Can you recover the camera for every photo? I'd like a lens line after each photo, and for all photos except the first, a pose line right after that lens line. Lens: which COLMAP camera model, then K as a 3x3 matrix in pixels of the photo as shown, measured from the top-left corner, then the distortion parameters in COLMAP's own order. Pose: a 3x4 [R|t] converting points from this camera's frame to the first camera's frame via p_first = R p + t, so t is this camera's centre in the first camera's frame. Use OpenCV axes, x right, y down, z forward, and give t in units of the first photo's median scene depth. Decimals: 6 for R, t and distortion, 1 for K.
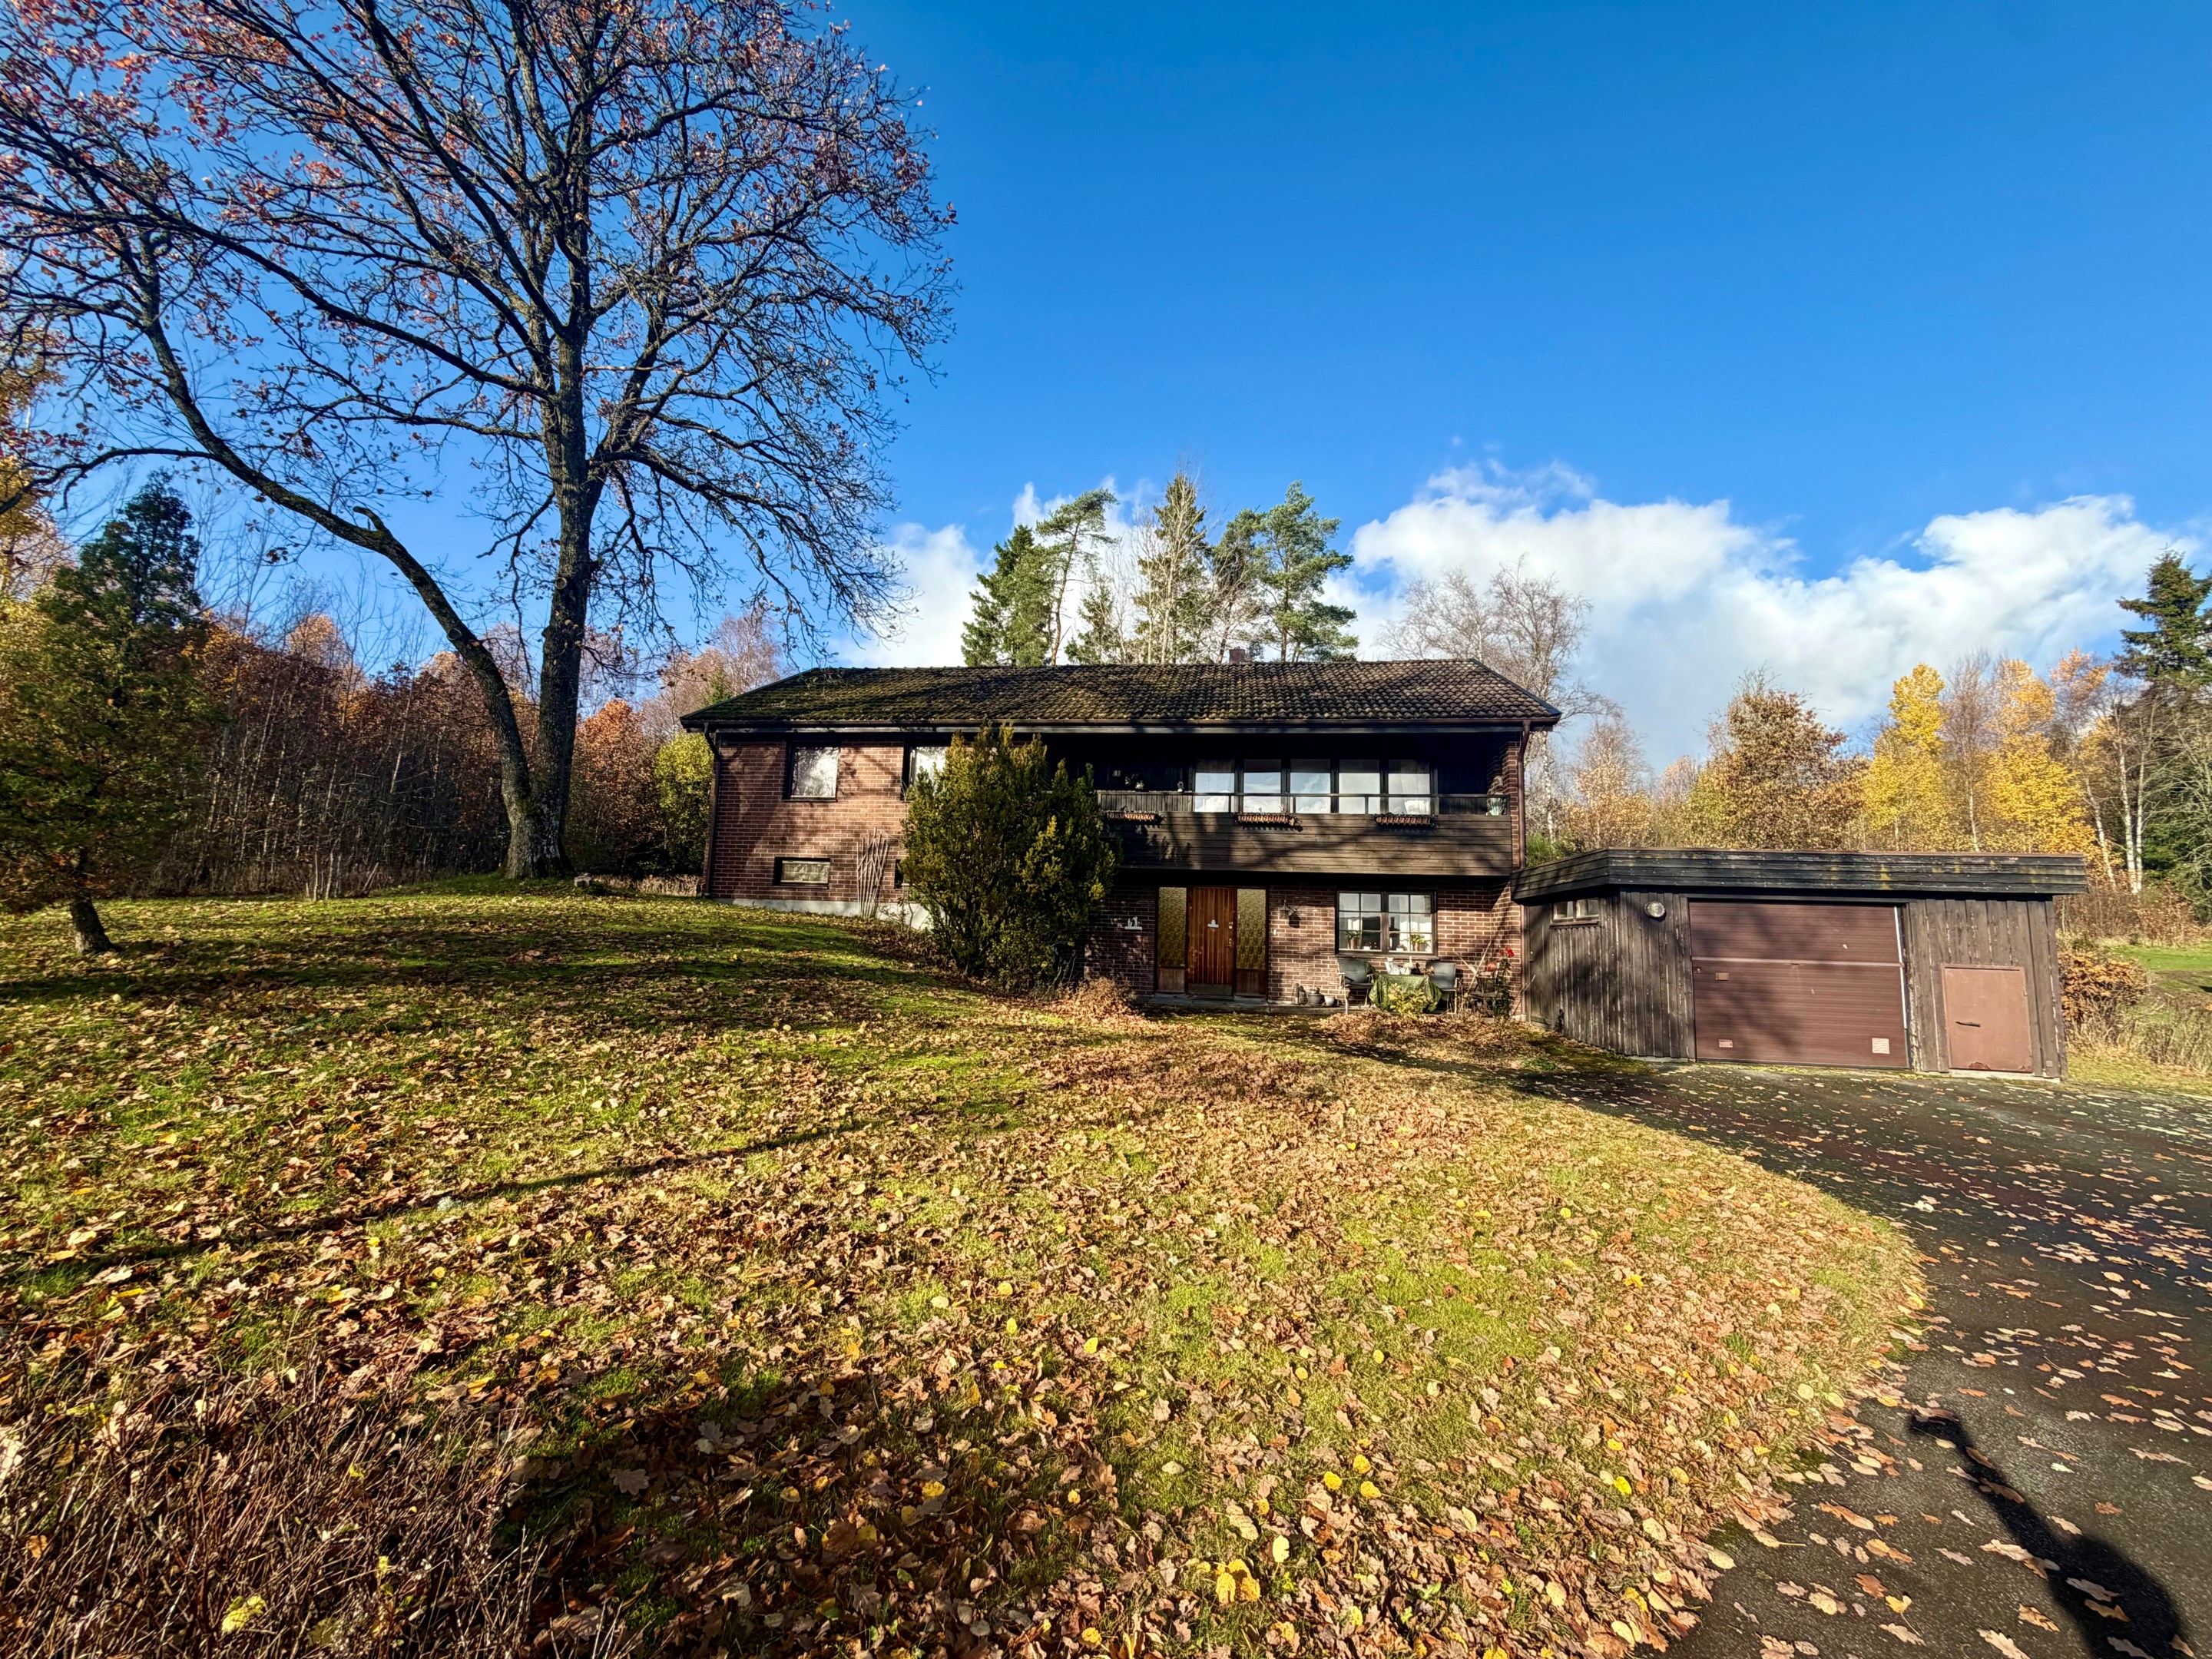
lens RADIAL K [[888.1, 0, 1105.6], [0, 888.1, 828.7], [0, 0, 1]] dist [-0.002015, -0.000620]
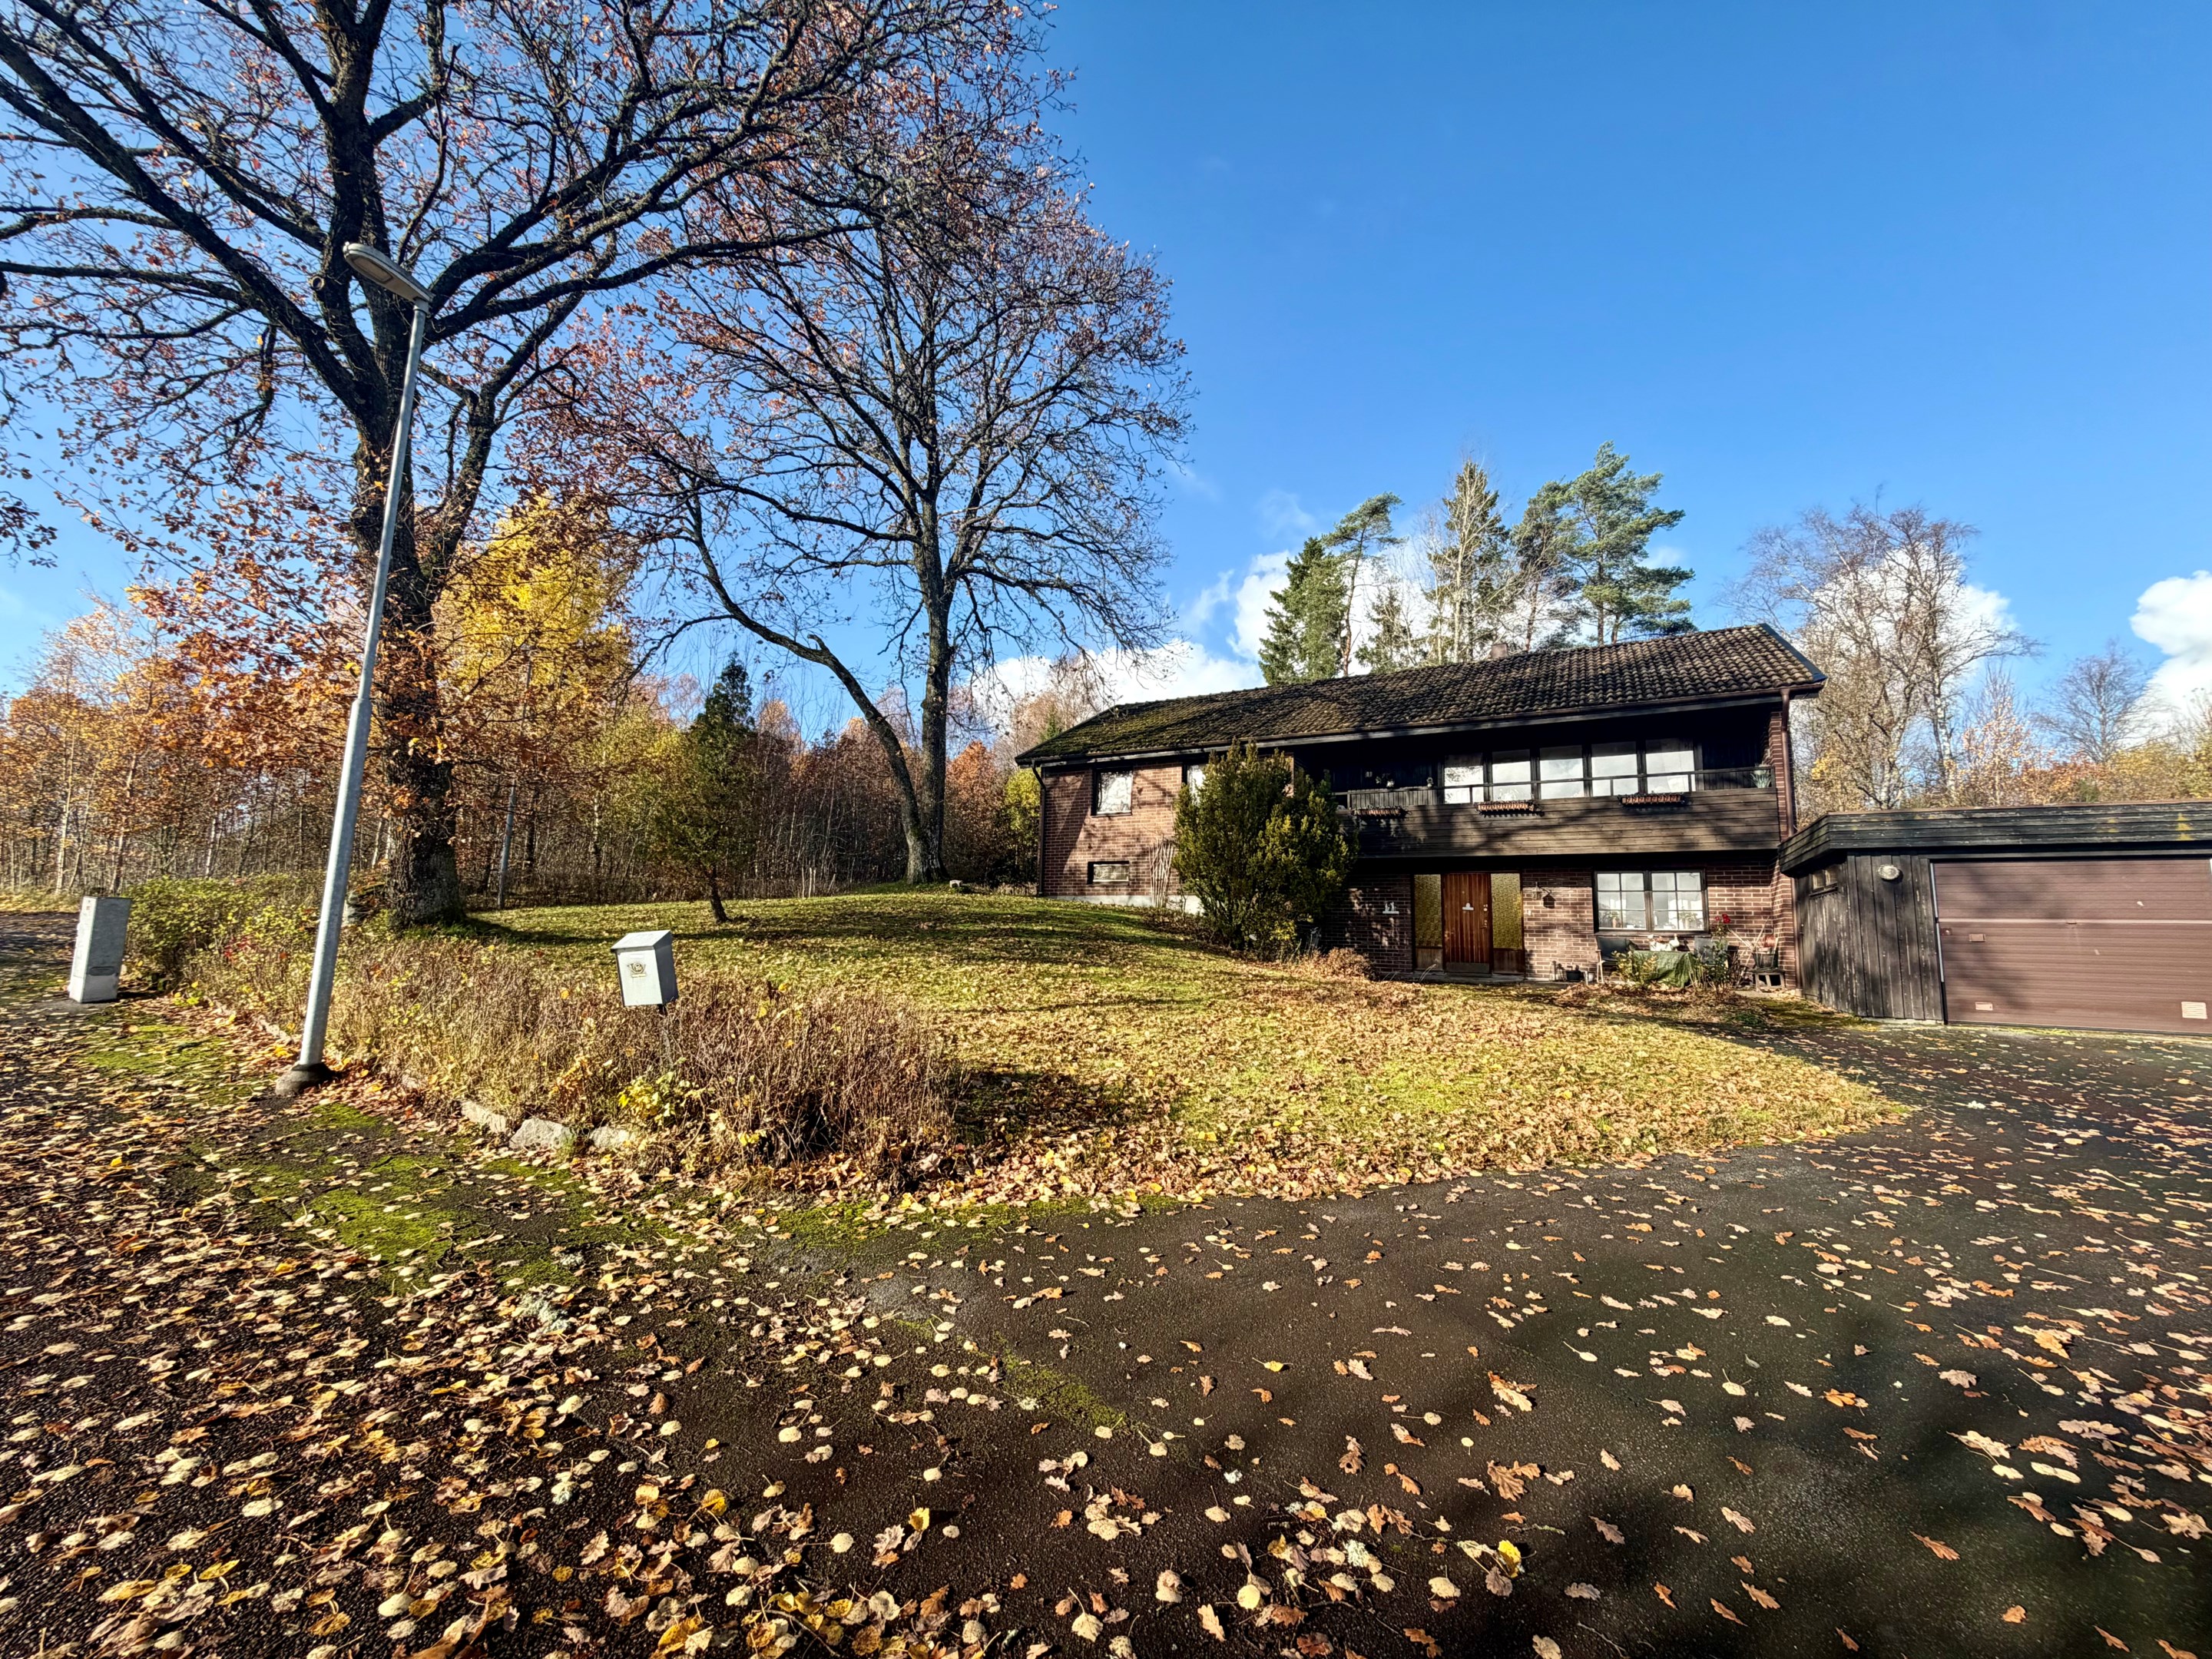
lens RADIAL K [[888.1, 0, 1105.0], [0, 888.1, 827.7], [0, 0, 1]] dist [-0.002015, -0.000620]
pose [[0.932429, -0.055556, -0.357058, 0.104178], [0.051987, 0.998456, -0.019595, 0.009929], [0.357595, -0.000292, 0.933877, -0.171004]]
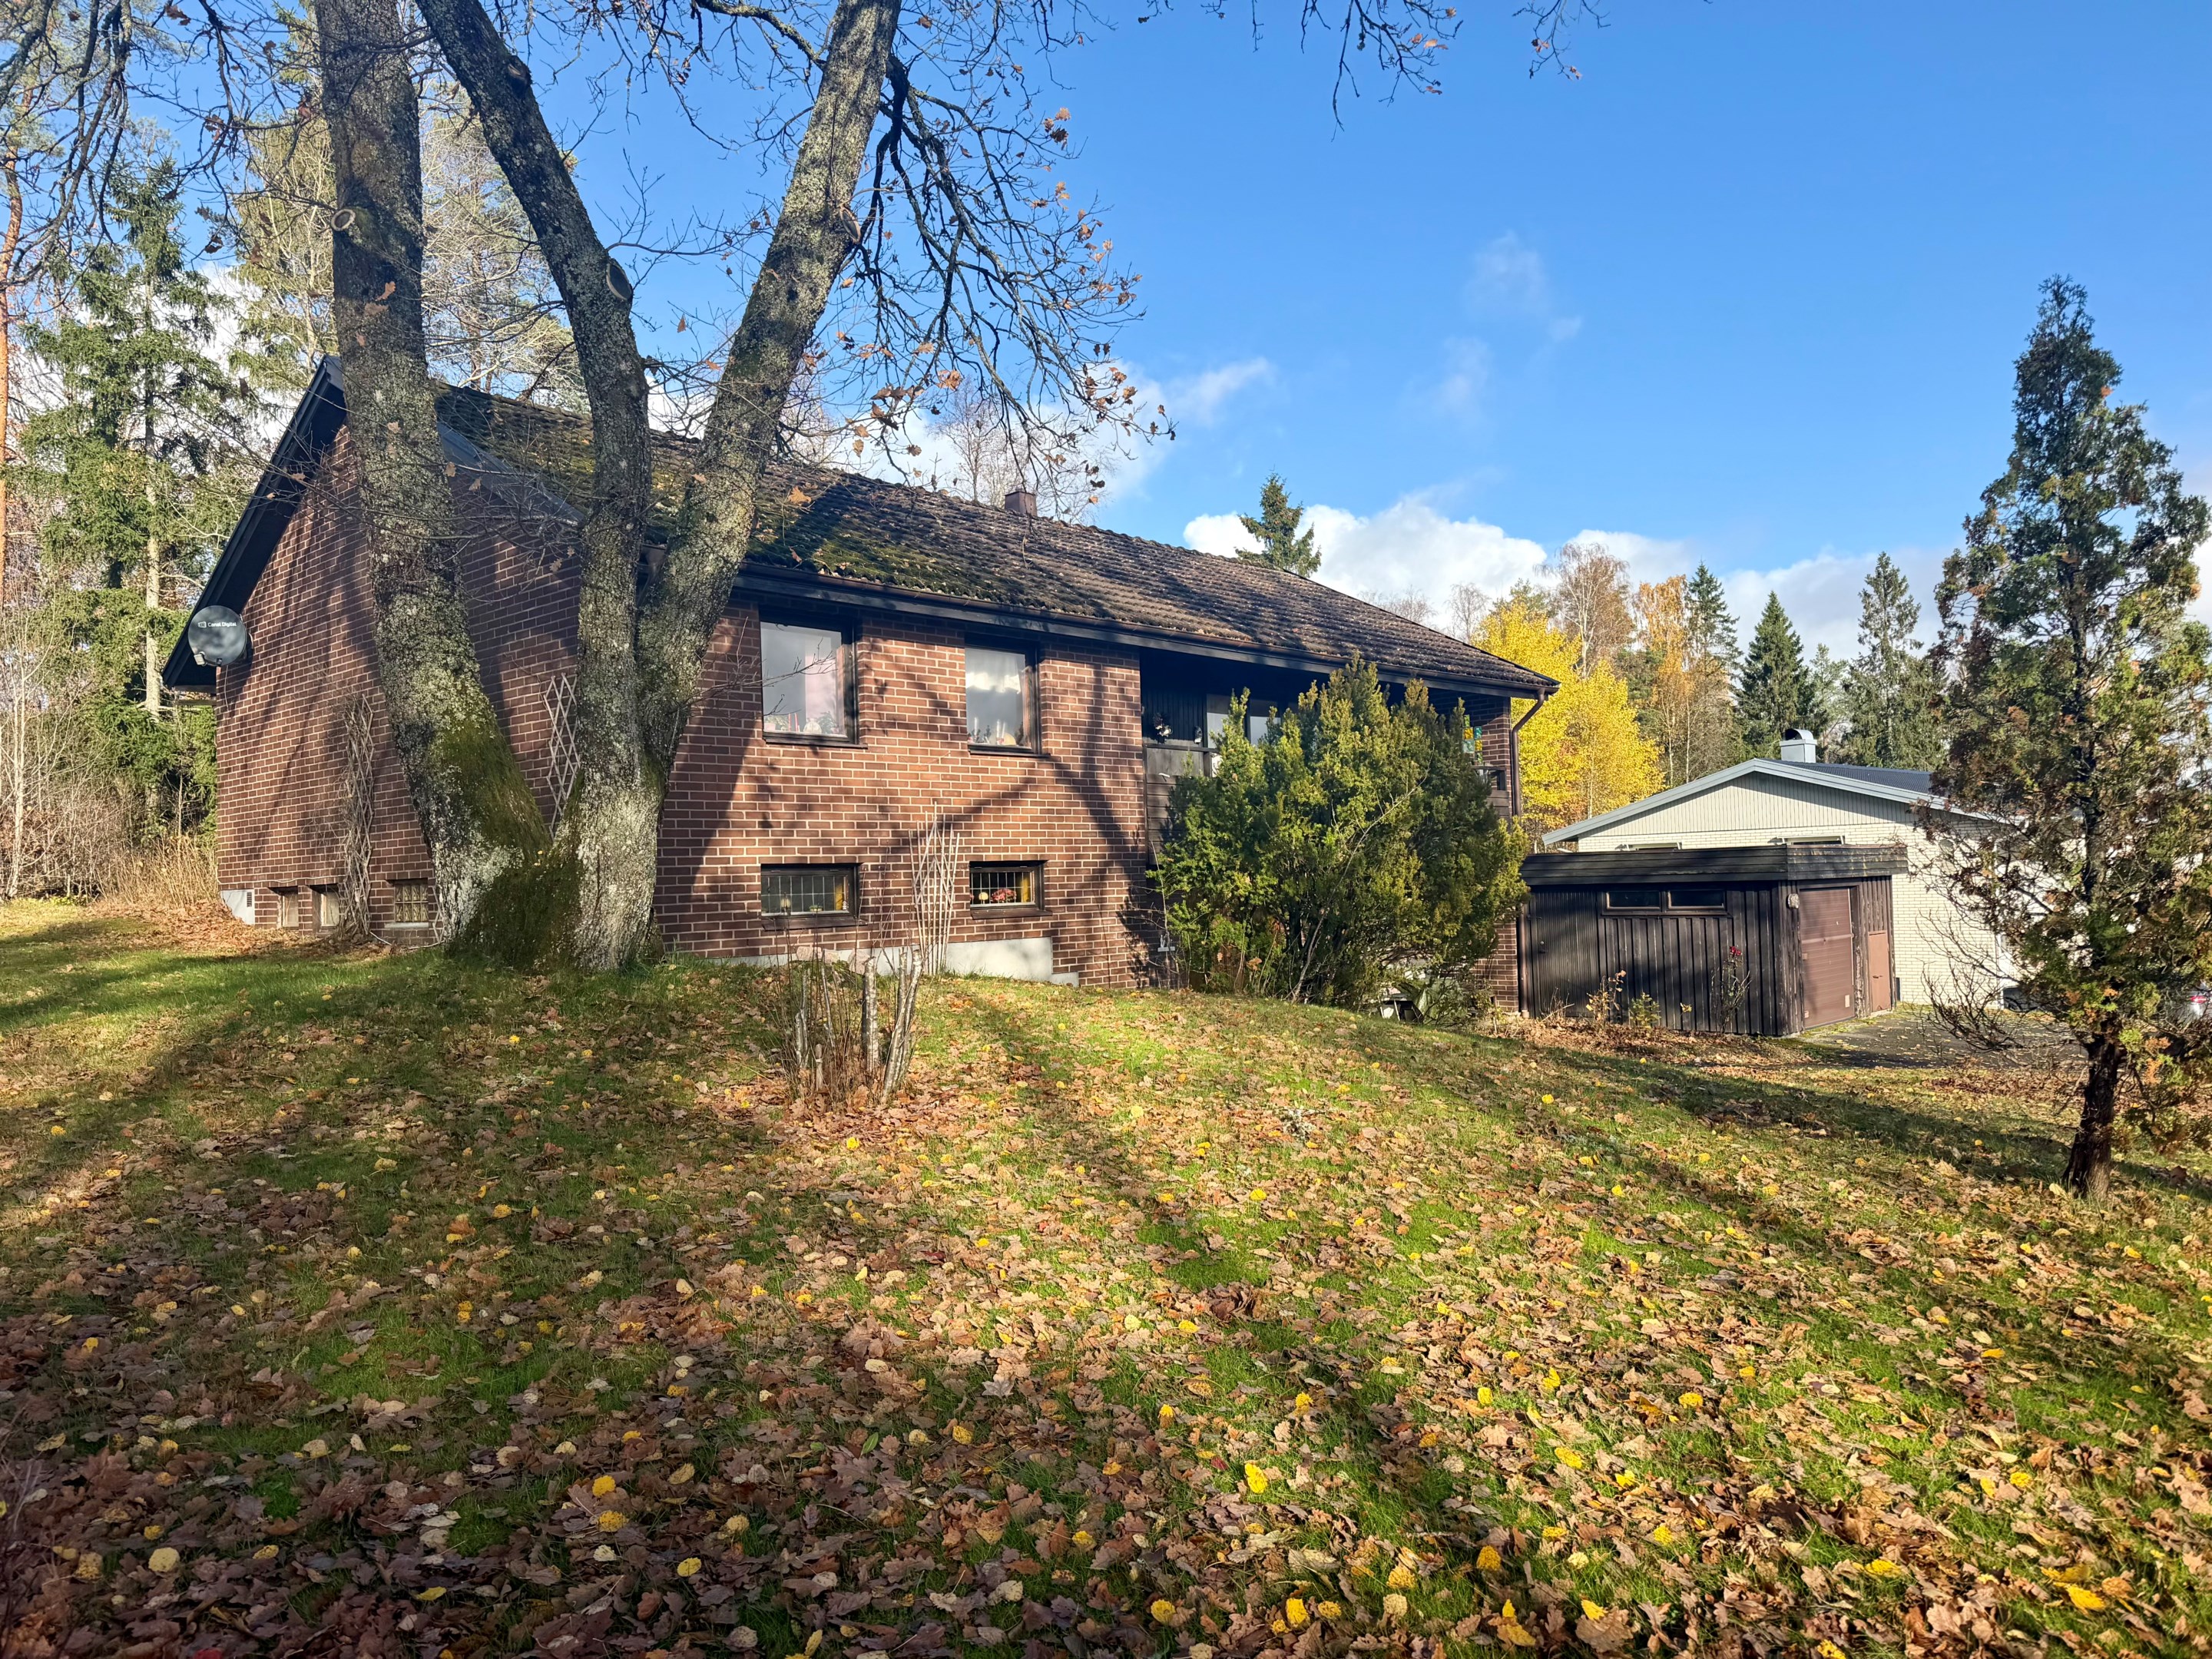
lens RADIAL K [[1545.3, 0, 1105.6], [0, 1545.3, 831.7], [0, 0, 1]] dist [-0.000020, 0.000012]
pose [[0.589490, -0.019811, 0.807532, -0.710520], [-0.051343, 0.996759, 0.061934, -0.032694], [-0.806142, -0.077970, 0.586562, 0.273398]]
